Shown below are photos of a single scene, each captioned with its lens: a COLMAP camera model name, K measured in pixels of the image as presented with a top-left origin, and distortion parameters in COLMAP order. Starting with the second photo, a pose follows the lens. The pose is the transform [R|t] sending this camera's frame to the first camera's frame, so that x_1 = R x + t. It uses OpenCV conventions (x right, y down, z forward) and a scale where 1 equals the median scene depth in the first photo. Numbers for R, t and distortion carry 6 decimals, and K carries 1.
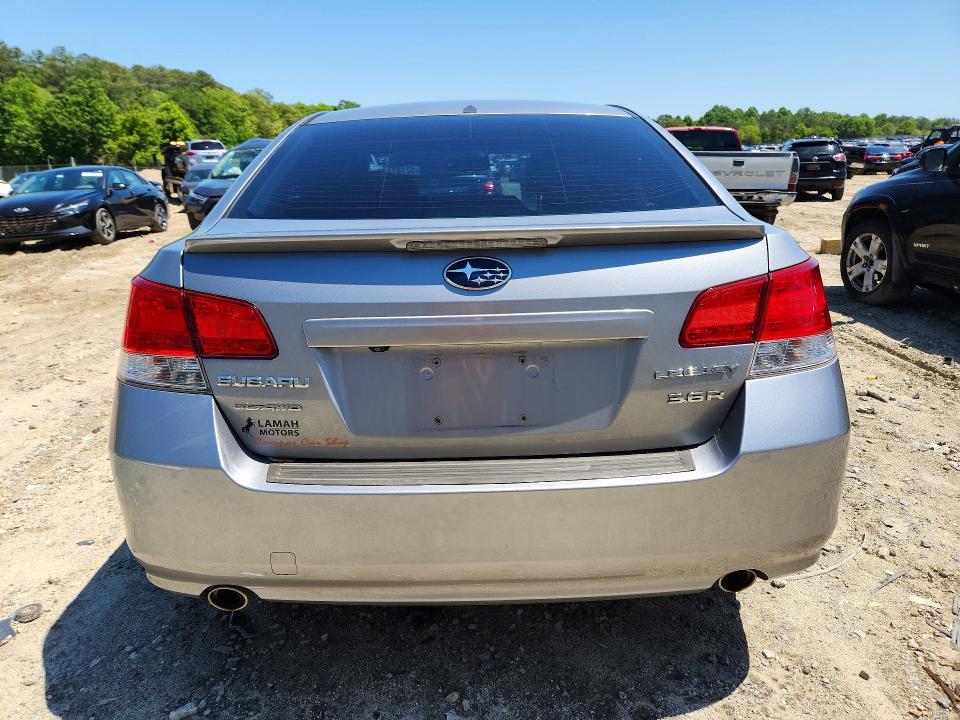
lens RADIAL K [[689.7, 0, 476.7], [0, 689.7, 359.0], [0, 0, 1]] dist [-0.034253, 0.006244]
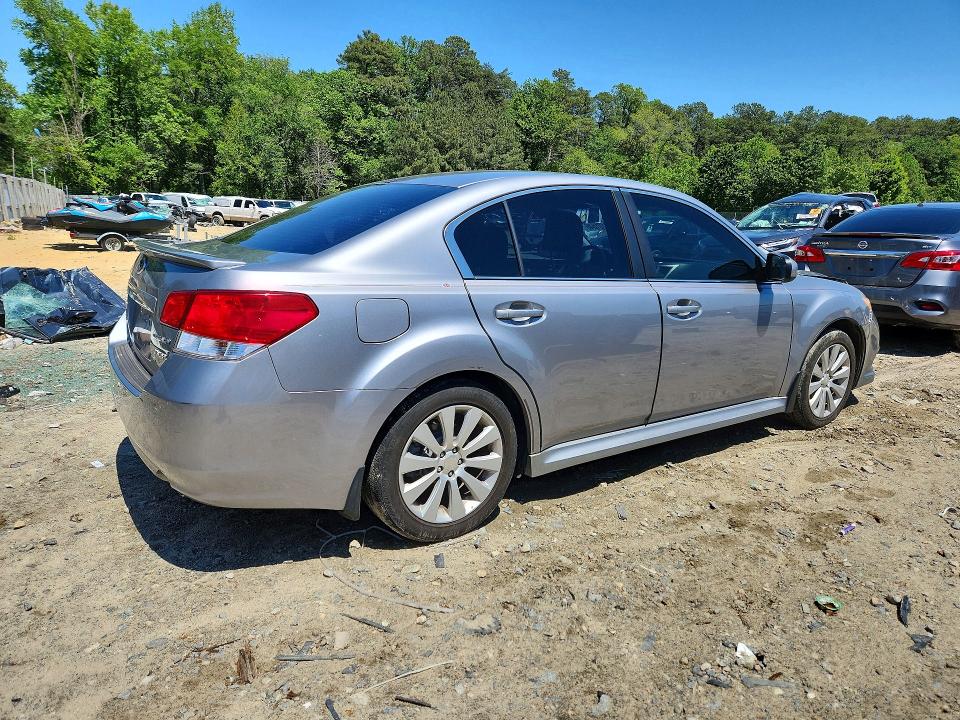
lens RADIAL K [[689.7, 0, 476.7], [0, 689.7, 359.0], [0, 0, 1]] dist [-0.034253, 0.006244]
pose [[0.519283, 0.192495, -0.832641, 0.097317], [-0.248321, 0.966251, 0.068517, -0.011621], [0.817730, 0.171183, 0.549558, 0.031838]]
